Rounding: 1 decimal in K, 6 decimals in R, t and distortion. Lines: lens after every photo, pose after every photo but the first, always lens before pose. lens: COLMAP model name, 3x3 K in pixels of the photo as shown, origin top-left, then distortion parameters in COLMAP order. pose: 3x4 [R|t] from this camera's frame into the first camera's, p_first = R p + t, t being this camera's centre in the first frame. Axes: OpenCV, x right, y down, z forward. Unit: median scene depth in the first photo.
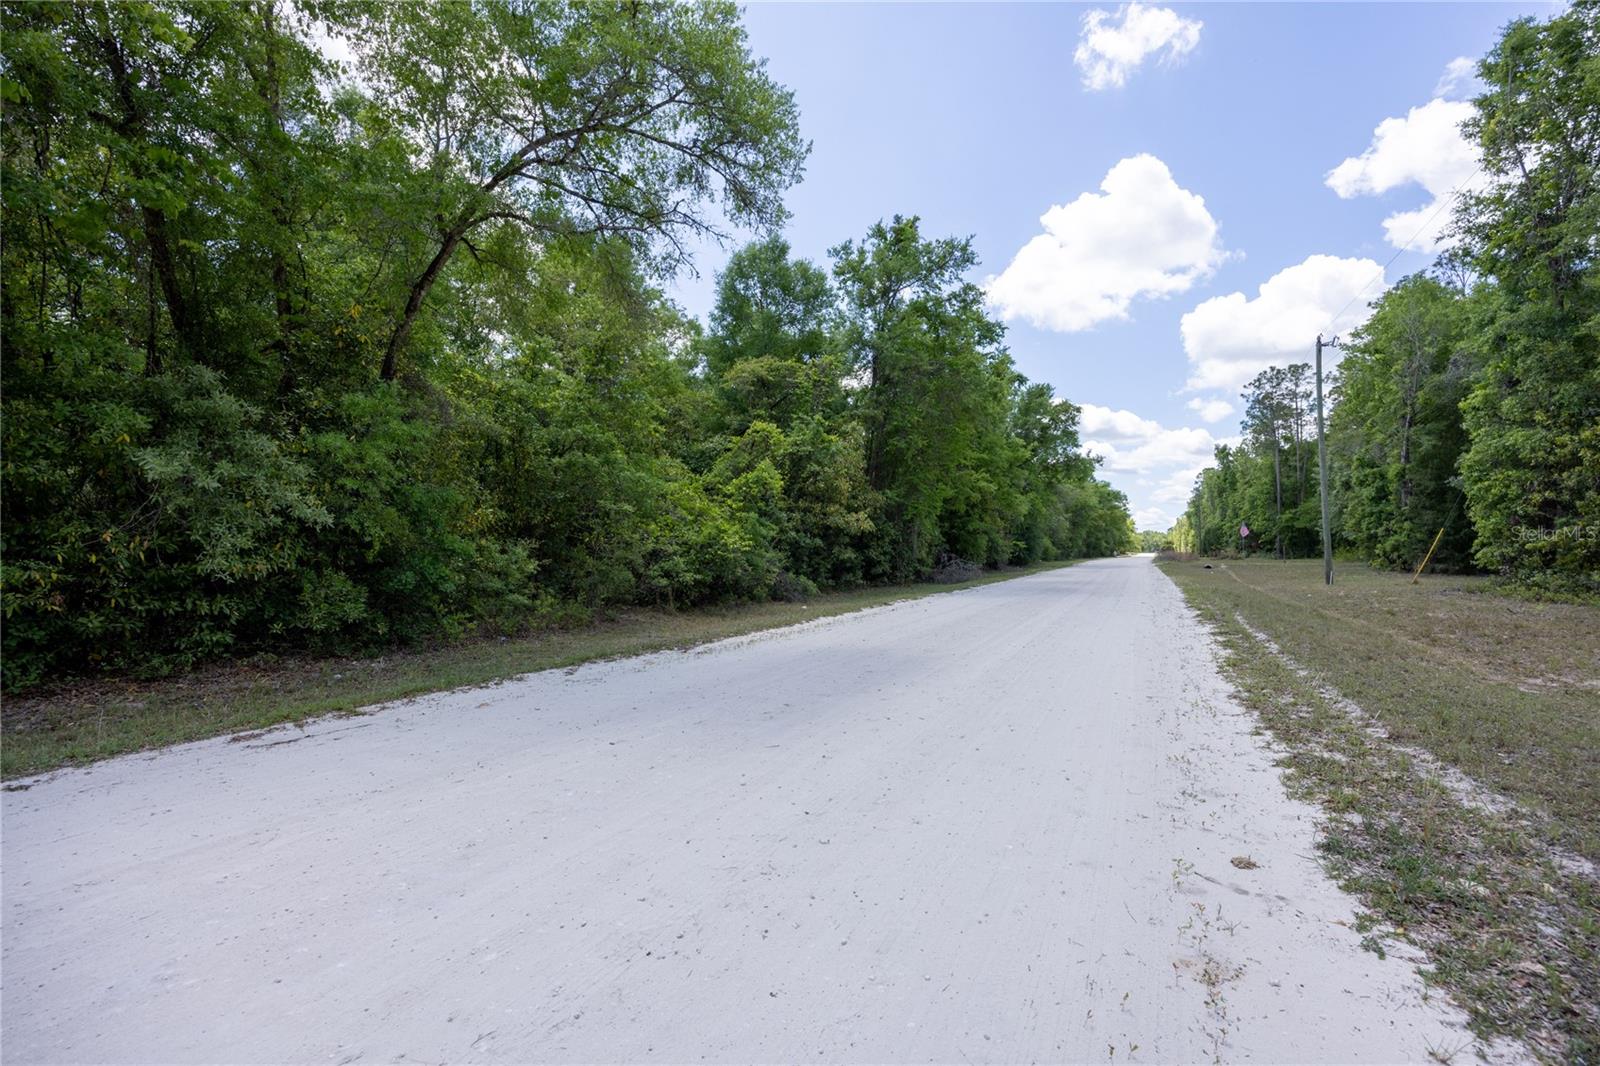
lens RADIAL K [[735.8, 0, 799.7], [0, 735.8, 532.9], [0, 0, 1]] dist [0.001934, -0.000317]
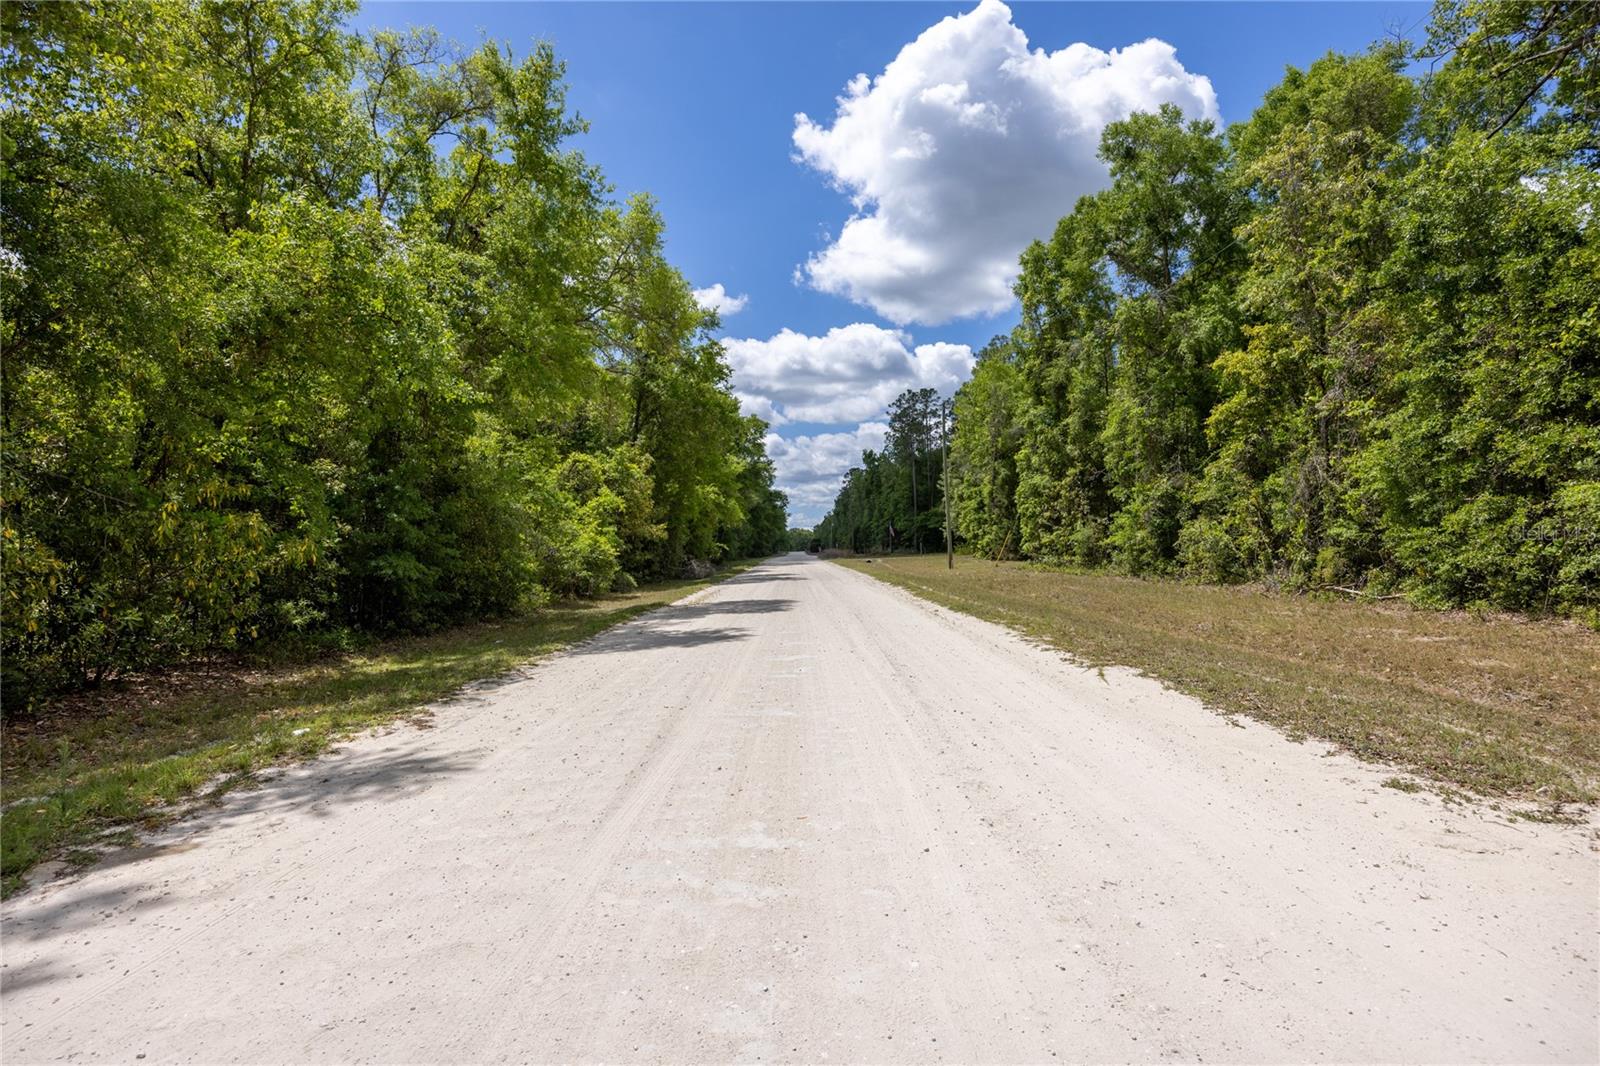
lens RADIAL K [[873.6, 0, 809.3], [0, 873.6, 529.8], [0, 0, 1]] dist [-0.001358, 0.001064]
pose [[0.894724, -0.010369, 0.446500, -0.257676], [0.011683, 0.999932, -0.000188, -0.010338], [-0.446468, 0.005385, 0.894784, -0.358905]]
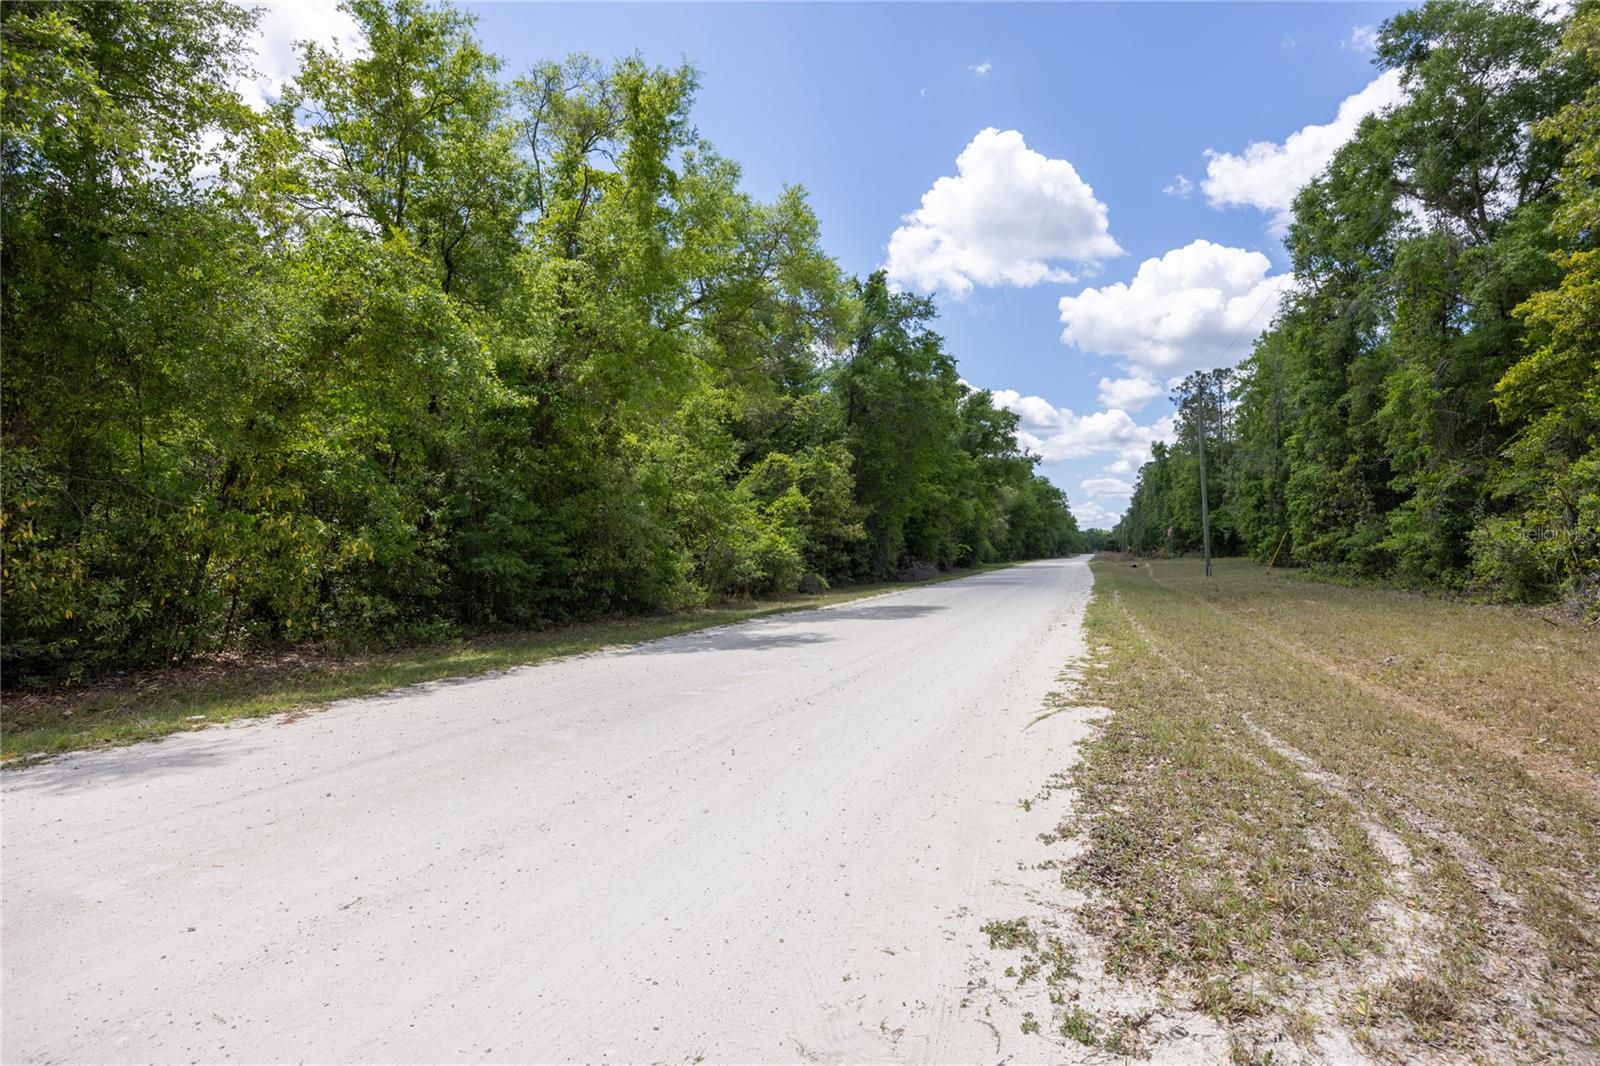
lens RADIAL K [[893.0, 0, 797.8], [0, 893.0, 537.3], [0, 0, 1]] dist [0.003027, 0.004840]
pose [[0.992449, -0.009388, 0.122299, -0.142866], [0.008916, 0.999951, 0.004404, -0.009155], [-0.122335, -0.003281, 0.992483, -0.363294]]
